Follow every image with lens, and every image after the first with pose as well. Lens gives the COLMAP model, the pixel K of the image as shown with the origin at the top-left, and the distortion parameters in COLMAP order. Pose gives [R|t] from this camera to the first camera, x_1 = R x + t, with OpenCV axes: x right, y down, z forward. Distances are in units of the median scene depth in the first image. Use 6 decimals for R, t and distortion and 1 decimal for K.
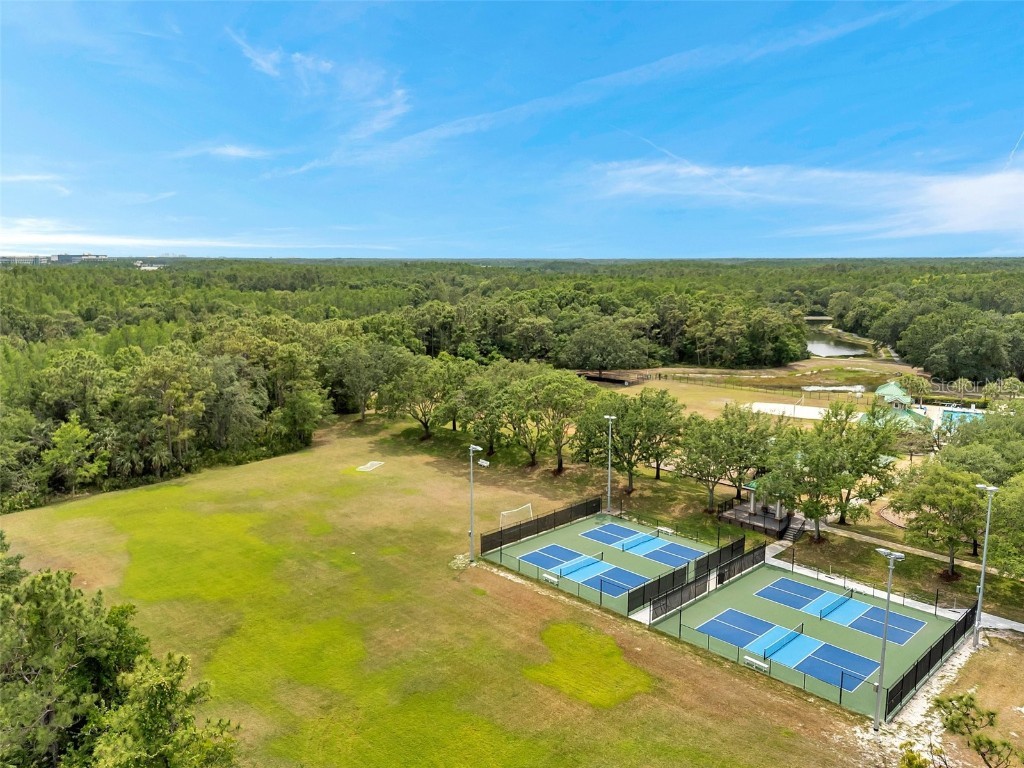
lens RADIAL K [[764.3, 0, 506.1], [0, 764.3, 382.2], [0, 0, 1]] dist [0.079696, -0.078341]
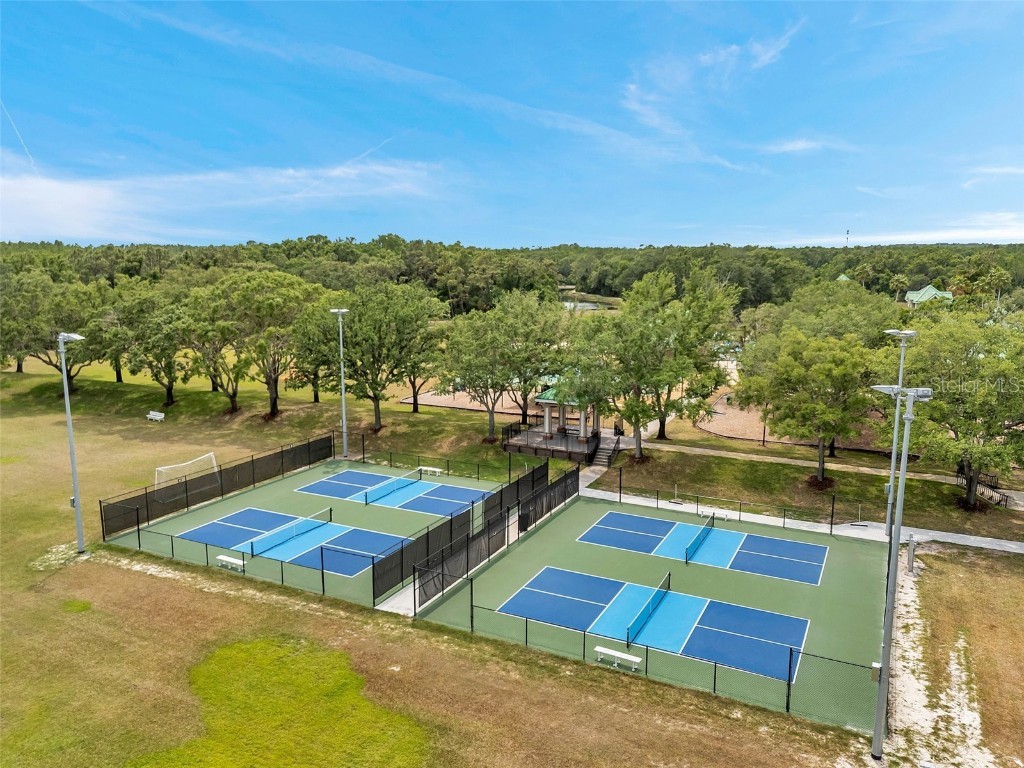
lens RADIAL K [[764.3, 0, 506.1], [0, 764.3, 382.2], [0, 0, 1]] dist [0.079696, -0.078341]
pose [[0.947274, -0.055294, 0.315618, 0.070187], [0.053318, 0.998466, 0.014899, 0.120079], [-0.315958, 0.002714, 0.948769, 0.383757]]
